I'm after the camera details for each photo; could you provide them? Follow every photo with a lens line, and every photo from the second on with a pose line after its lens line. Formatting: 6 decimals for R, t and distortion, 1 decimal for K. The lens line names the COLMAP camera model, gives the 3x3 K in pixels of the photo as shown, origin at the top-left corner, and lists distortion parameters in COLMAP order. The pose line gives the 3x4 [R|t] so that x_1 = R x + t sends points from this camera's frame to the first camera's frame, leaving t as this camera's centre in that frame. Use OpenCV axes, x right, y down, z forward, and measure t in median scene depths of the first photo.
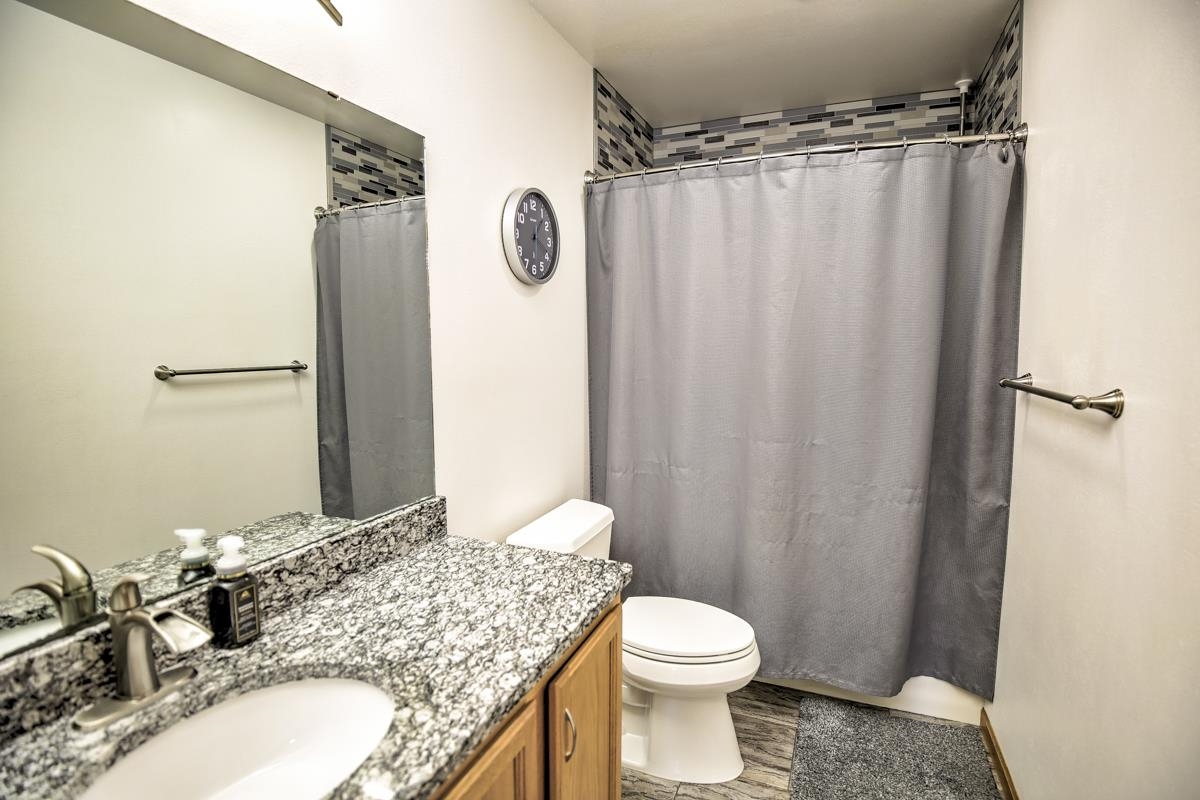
lens RADIAL K [[586.6, 0, 599.2], [0, 586.6, 397.2], [0, 0, 1]] dist [-0.026146, -0.002771]
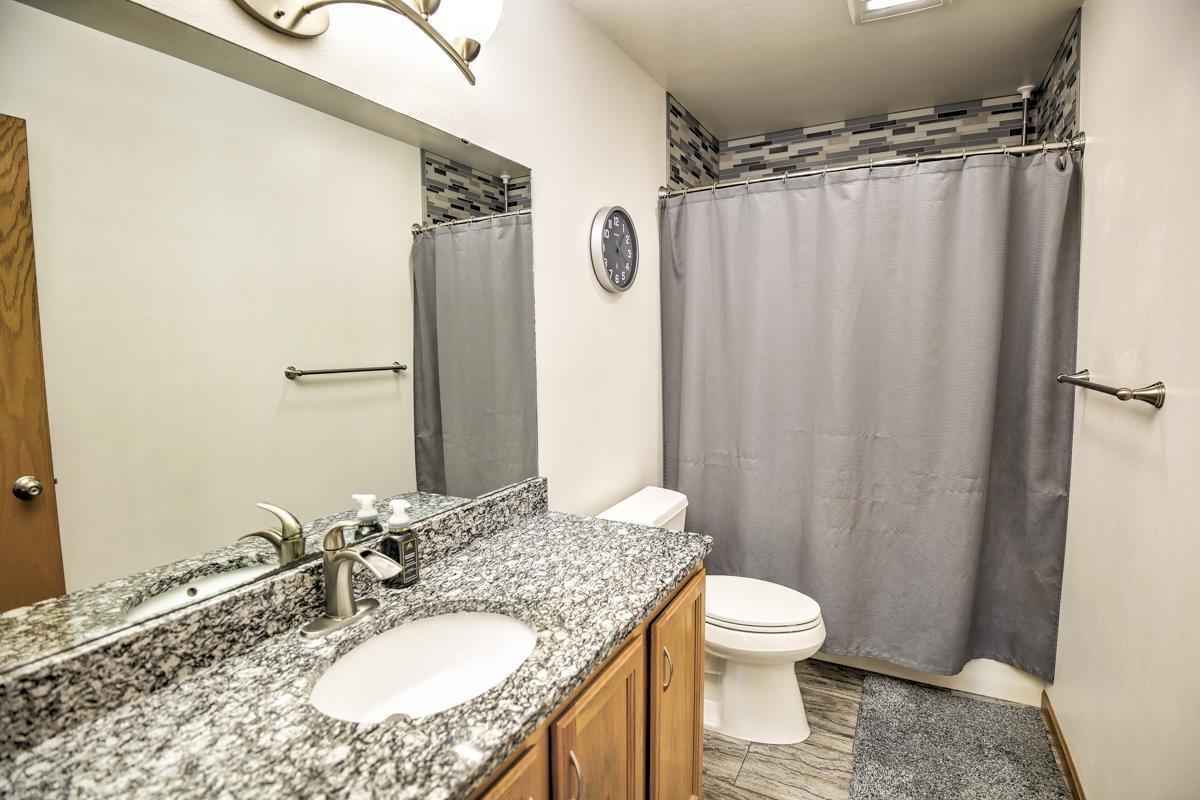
lens RADIAL K [[586.6, 0, 598.5], [0, 586.6, 396.6], [0, 0, 1]] dist [-0.026146, -0.002771]
pose [[0.995594, -0.000536, -0.093768, -0.041955], [0.000275, 0.999996, -0.002797, 0.010233], [0.093770, 0.002759, 0.995590, -0.117449]]
